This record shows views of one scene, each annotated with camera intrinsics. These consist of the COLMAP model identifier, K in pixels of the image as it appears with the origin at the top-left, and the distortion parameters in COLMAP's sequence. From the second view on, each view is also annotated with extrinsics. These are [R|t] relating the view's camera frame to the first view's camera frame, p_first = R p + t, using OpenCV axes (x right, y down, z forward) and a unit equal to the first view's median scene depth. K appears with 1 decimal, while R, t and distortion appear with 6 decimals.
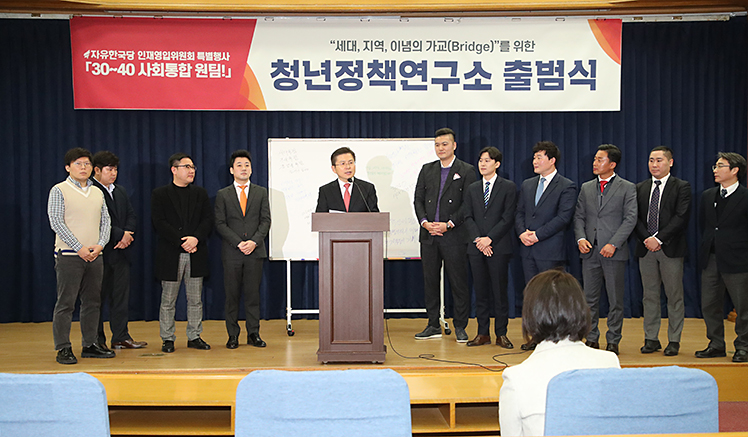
lens RADIAL K [[917.0, 0, 375.0], [0, 917.0, 229.4], [0, 0, 1]] dist [0.184998, -0.017031]
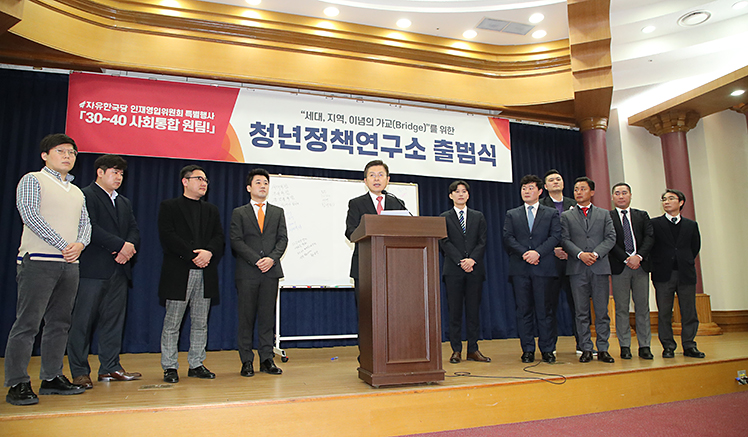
lens RADIAL K [[503.3, 0, 373.3], [0, 503.3, 225.3], [0, 0, 1]] dist [-0.076535, 0.041681]
pose [[0.956361, 0.034913, 0.290094, -0.142283], [0.012676, 0.986943, -0.160569, 0.049692], [-0.291912, 0.157239, 0.943432, 0.378417]]
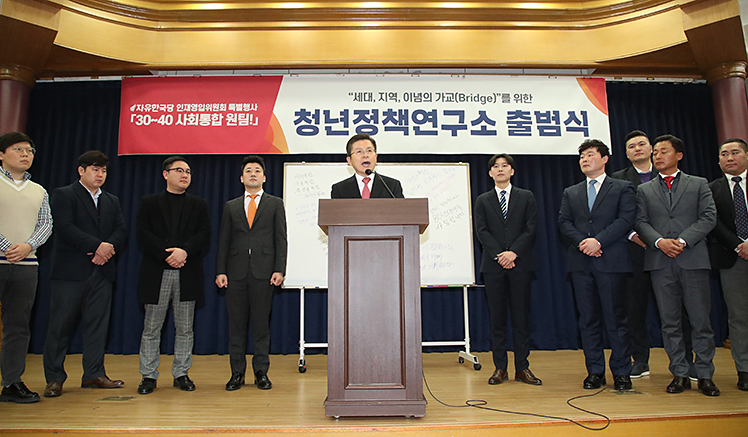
lens RADIAL K [[507.9, 0, 375.5], [0, 507.9, 214.3], [0, 0, 1]] dist [-0.073432, 0.039297]
pose [[0.999985, -0.003411, 0.004282, -0.019394], [0.004103, 0.984787, -0.173719, 0.043633], [-0.003625, 0.173733, 0.984786, 0.430571]]
